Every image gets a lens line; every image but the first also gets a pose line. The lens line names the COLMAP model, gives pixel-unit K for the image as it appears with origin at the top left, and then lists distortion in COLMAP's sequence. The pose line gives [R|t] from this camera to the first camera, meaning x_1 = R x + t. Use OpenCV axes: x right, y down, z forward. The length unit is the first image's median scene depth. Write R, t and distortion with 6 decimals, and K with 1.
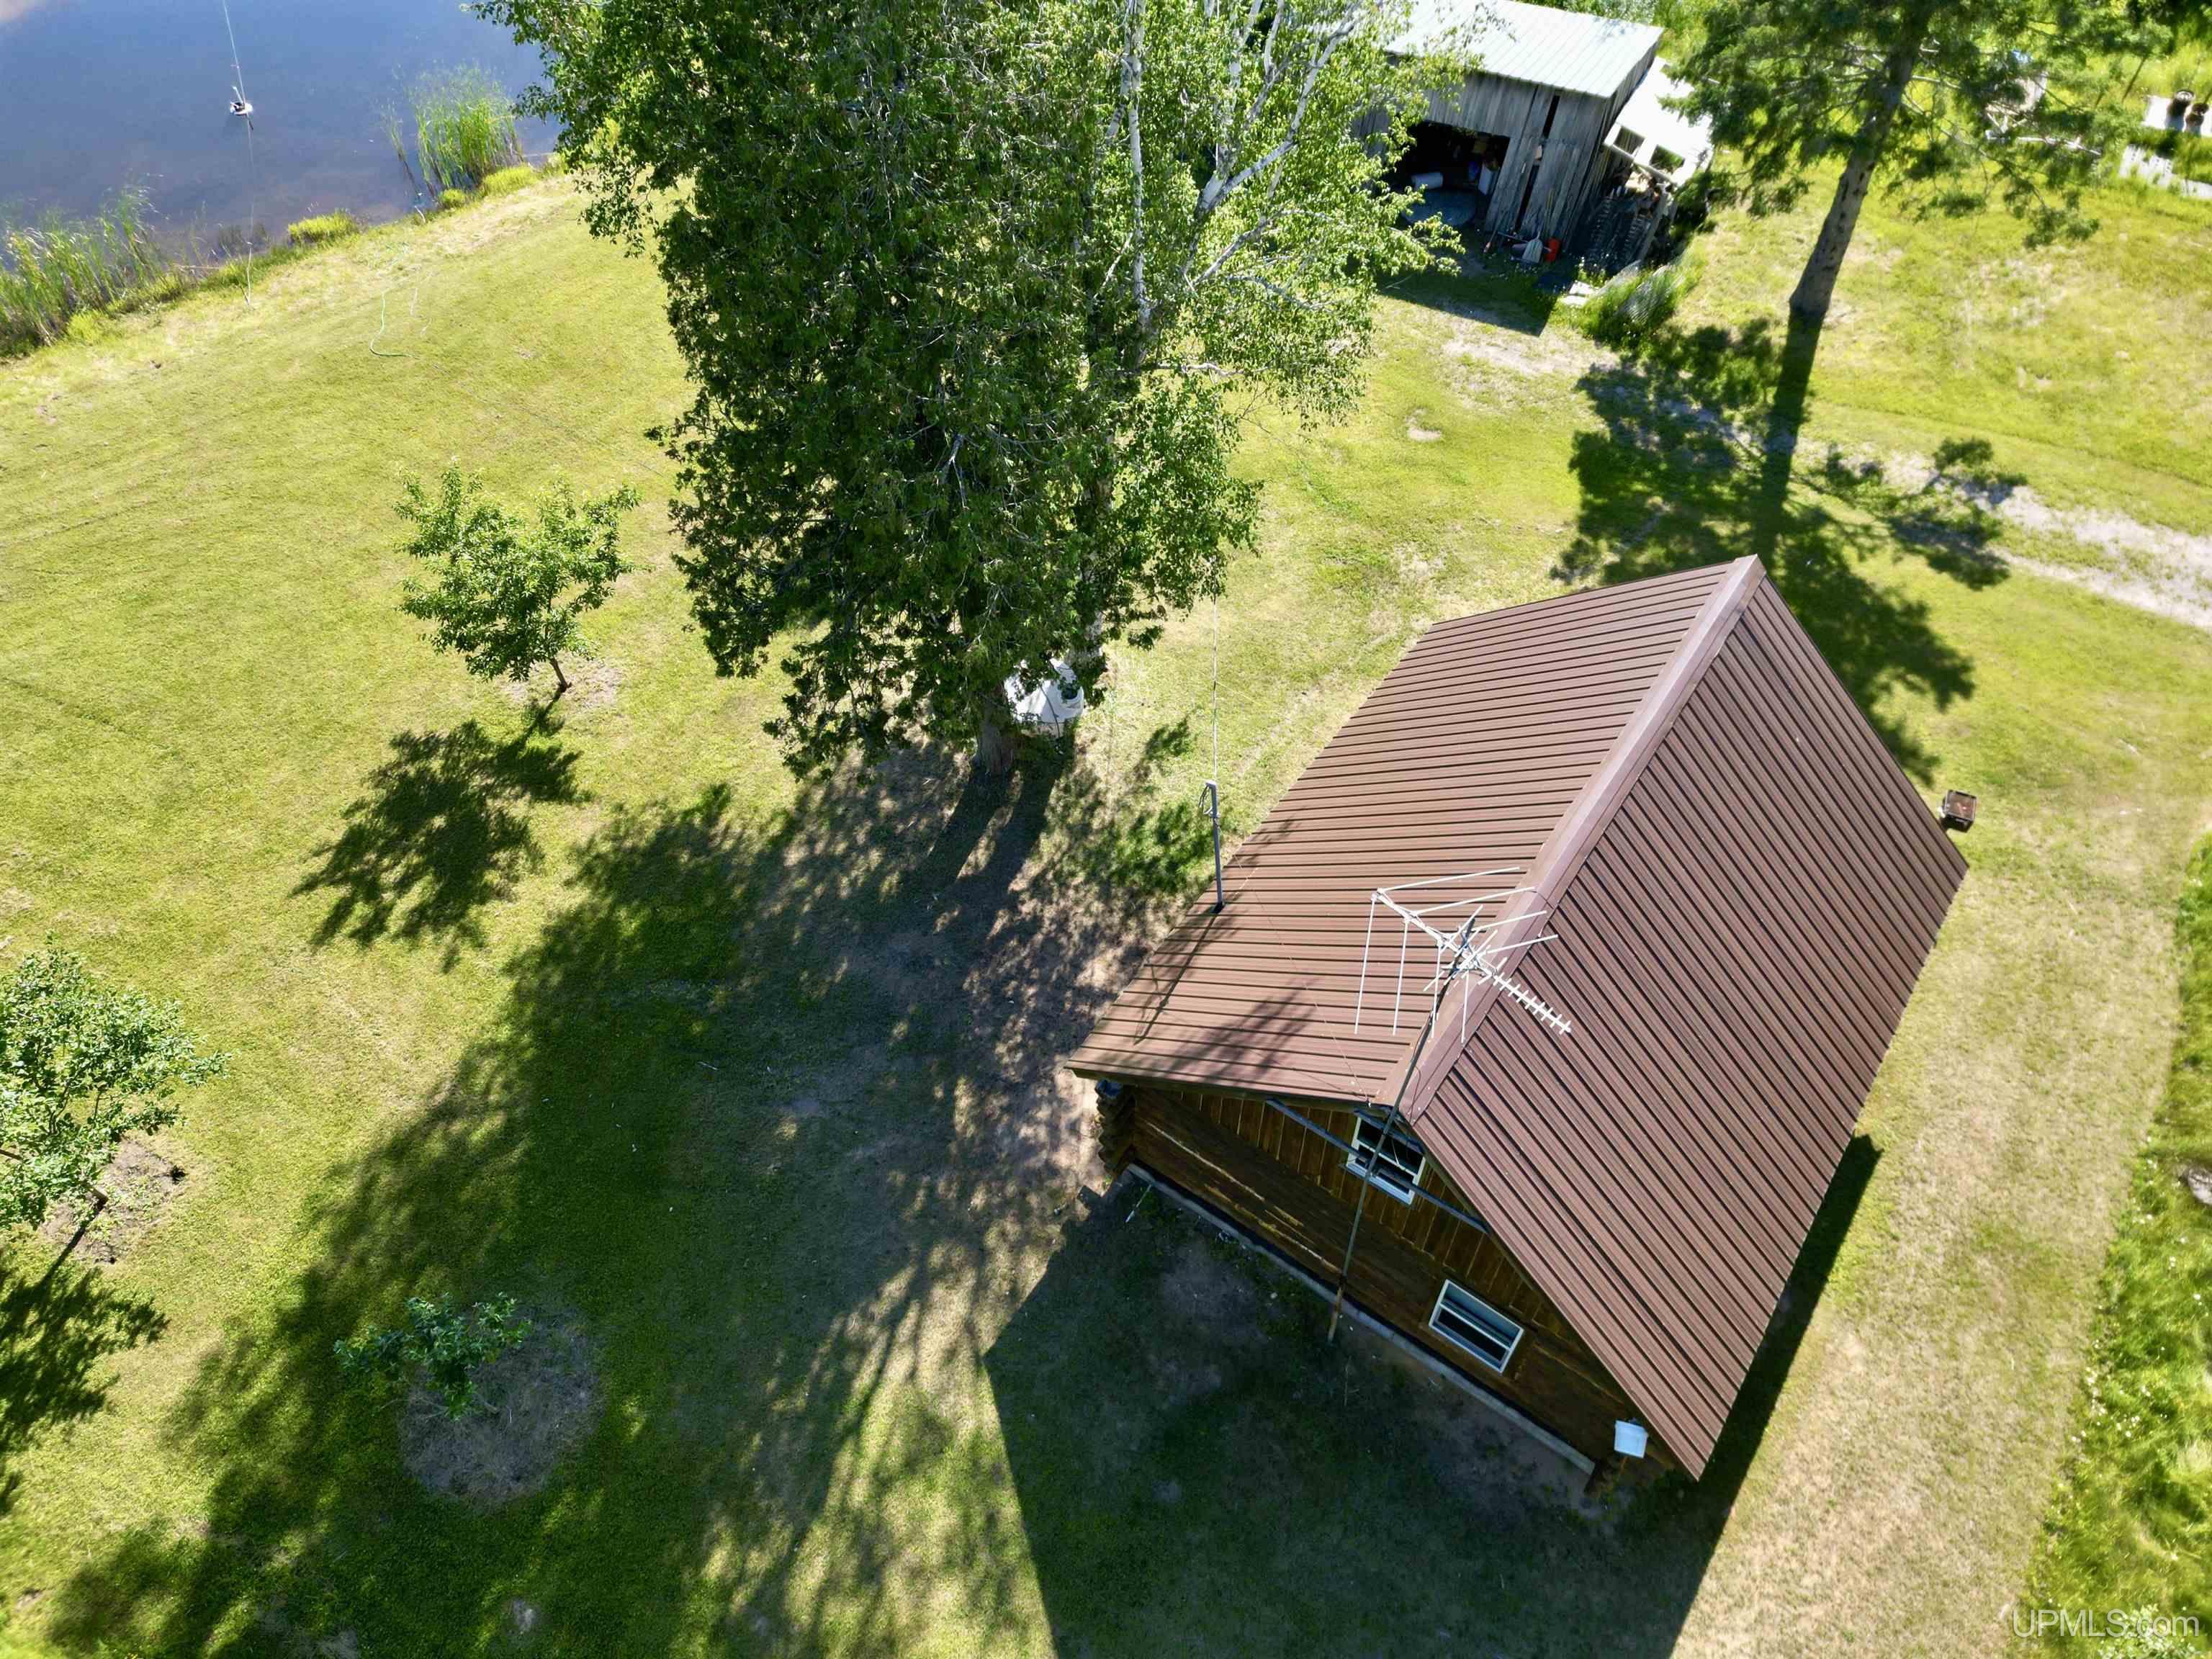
lens RADIAL K [[1539.8, 0, 1106.0], [0, 1539.8, 829.5], [0, 0, 1]] dist [0.070748, -0.064961]
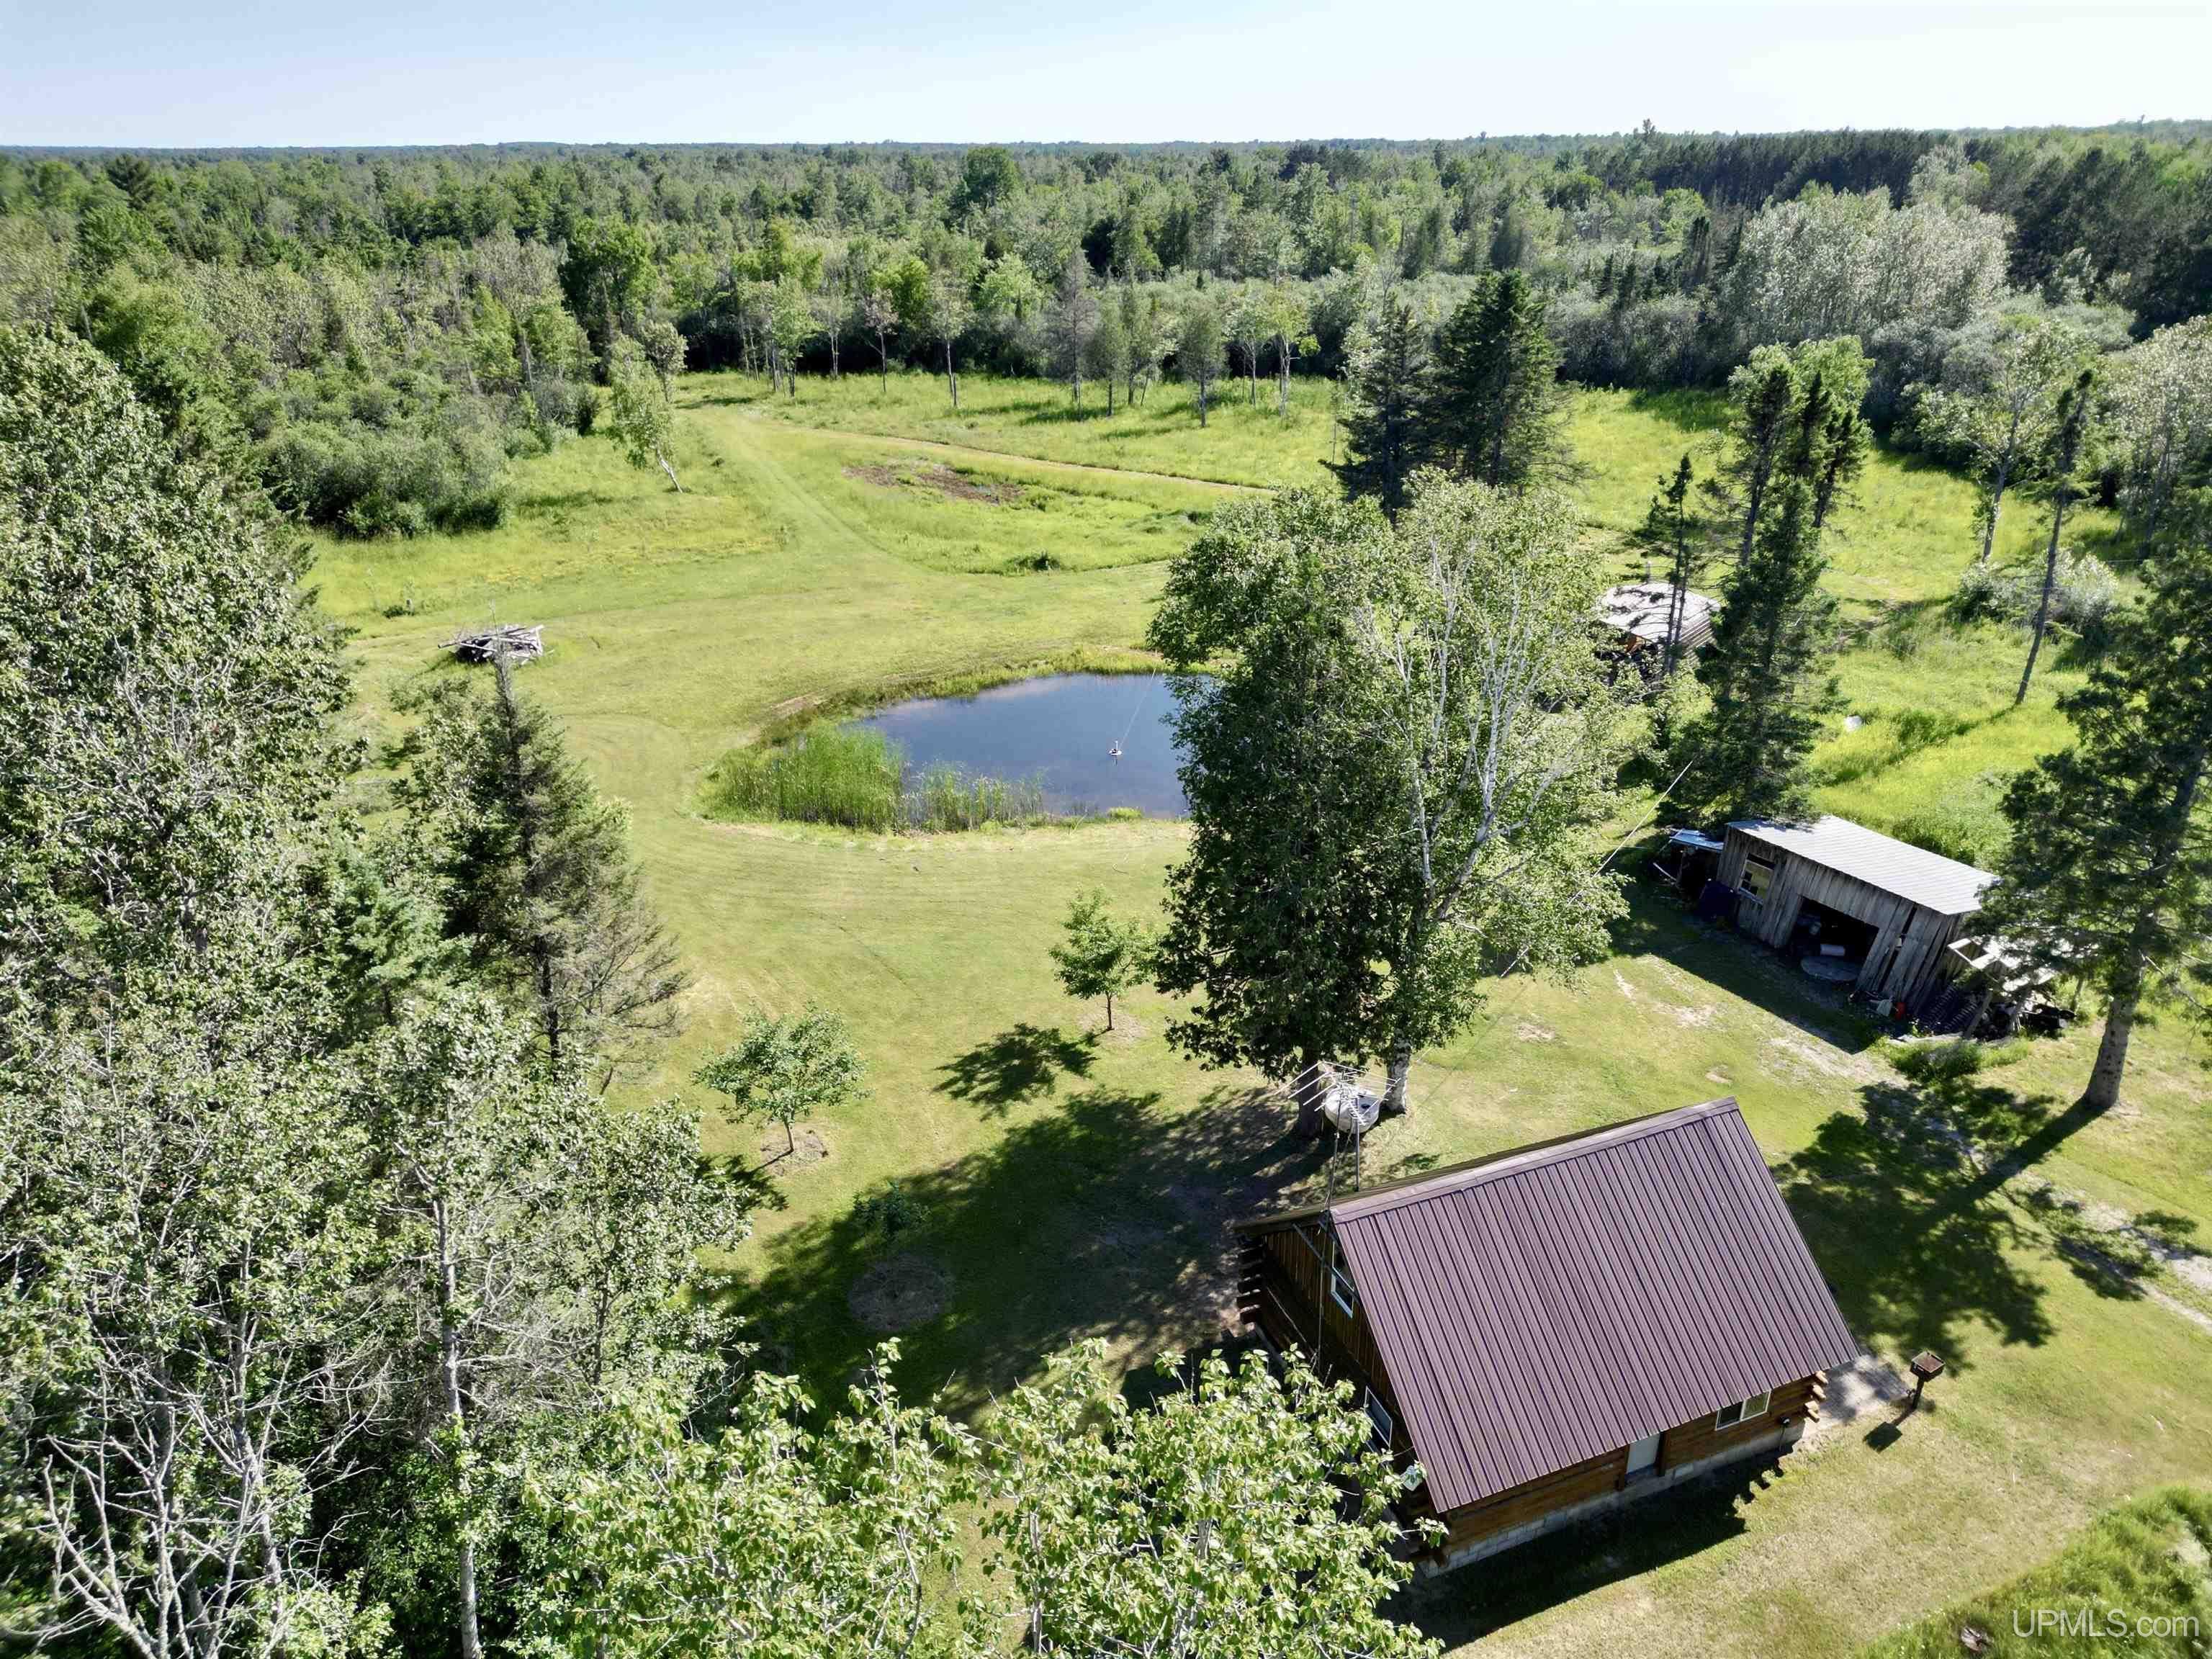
lens RADIAL K [[1556.9, 0, 1072.8], [0, 1556.9, 830.6], [0, 0, 1]] dist [0.139897, -0.117102]
pose [[0.832117, 0.218997, -0.509530, 0.444390], [-0.426199, 0.840383, -0.334830, 0.313820], [0.354874, 0.495779, 0.792634, -0.497556]]
